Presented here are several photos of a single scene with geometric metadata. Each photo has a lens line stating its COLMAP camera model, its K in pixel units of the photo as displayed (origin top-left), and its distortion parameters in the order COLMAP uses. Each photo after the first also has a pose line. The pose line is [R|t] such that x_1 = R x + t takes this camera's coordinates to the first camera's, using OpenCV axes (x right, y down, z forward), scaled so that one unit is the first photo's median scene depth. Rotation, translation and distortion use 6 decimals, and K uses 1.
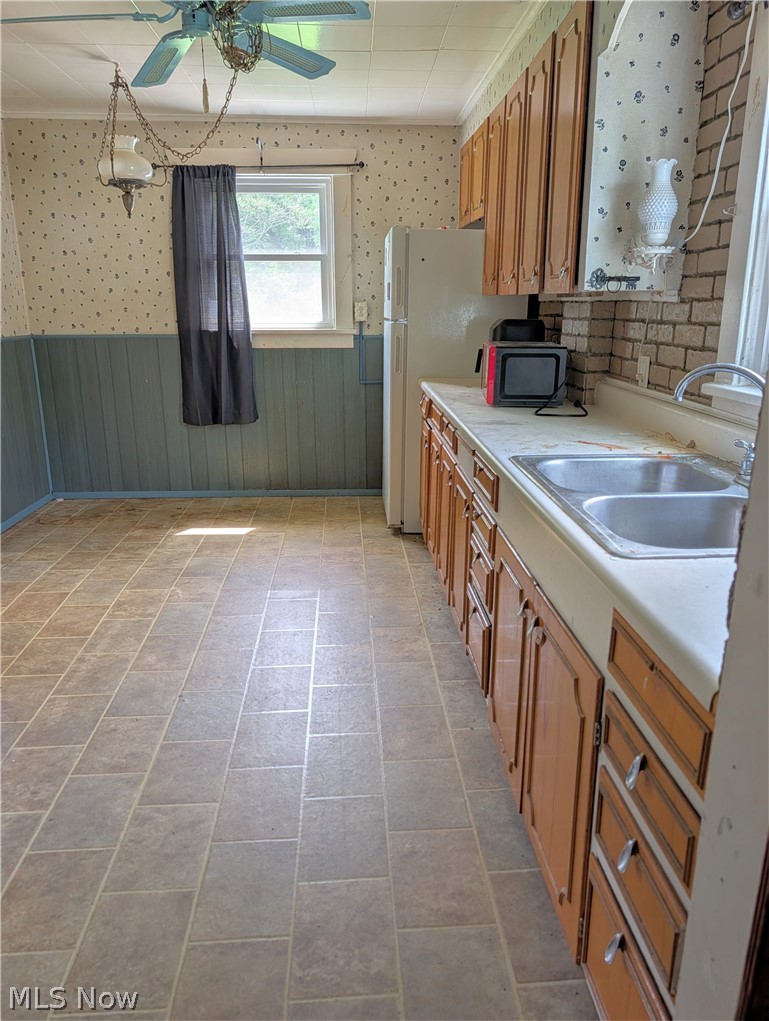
lens RADIAL K [[725.0, 0, 384.5], [0, 725.0, 510.5], [0, 0, 1]] dist [-0.003445, -0.001287]
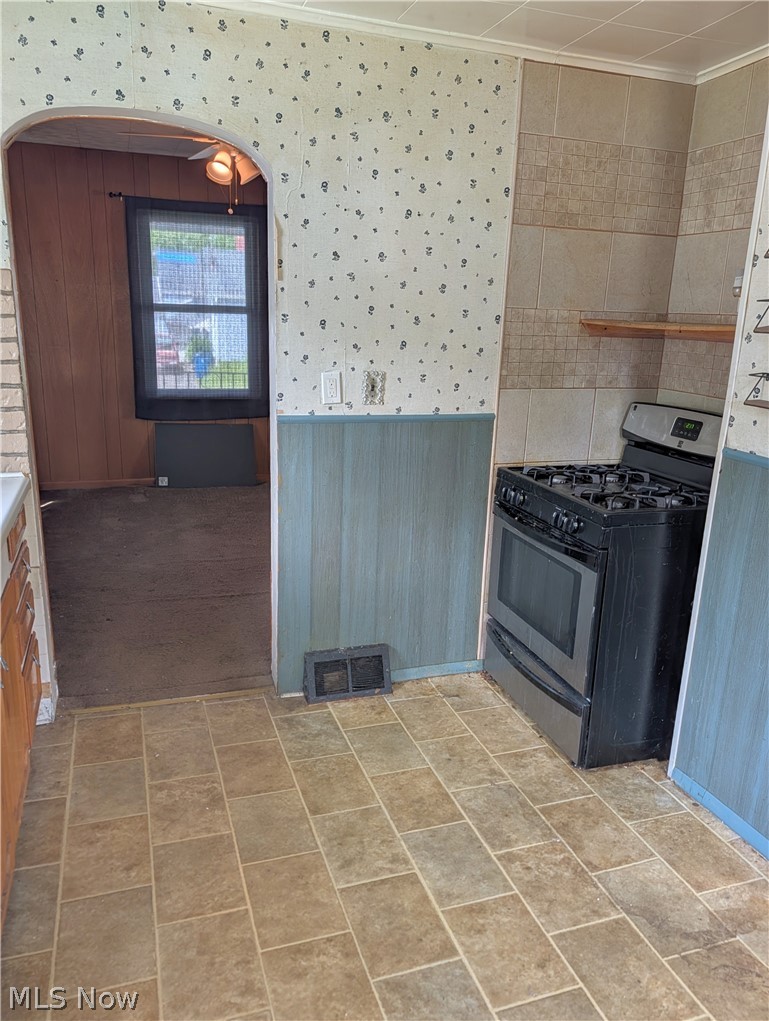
lens RADIAL K [[725.0, 0, 384.5], [0, 725.0, 510.5], [0, 0, 1]] dist [-0.003445, -0.001287]
pose [[-0.959611, 0.054421, -0.276015, -0.049764], [-0.100866, 0.849330, 0.518135, -0.506084], [0.262626, 0.525049, -0.809538, 1.465347]]
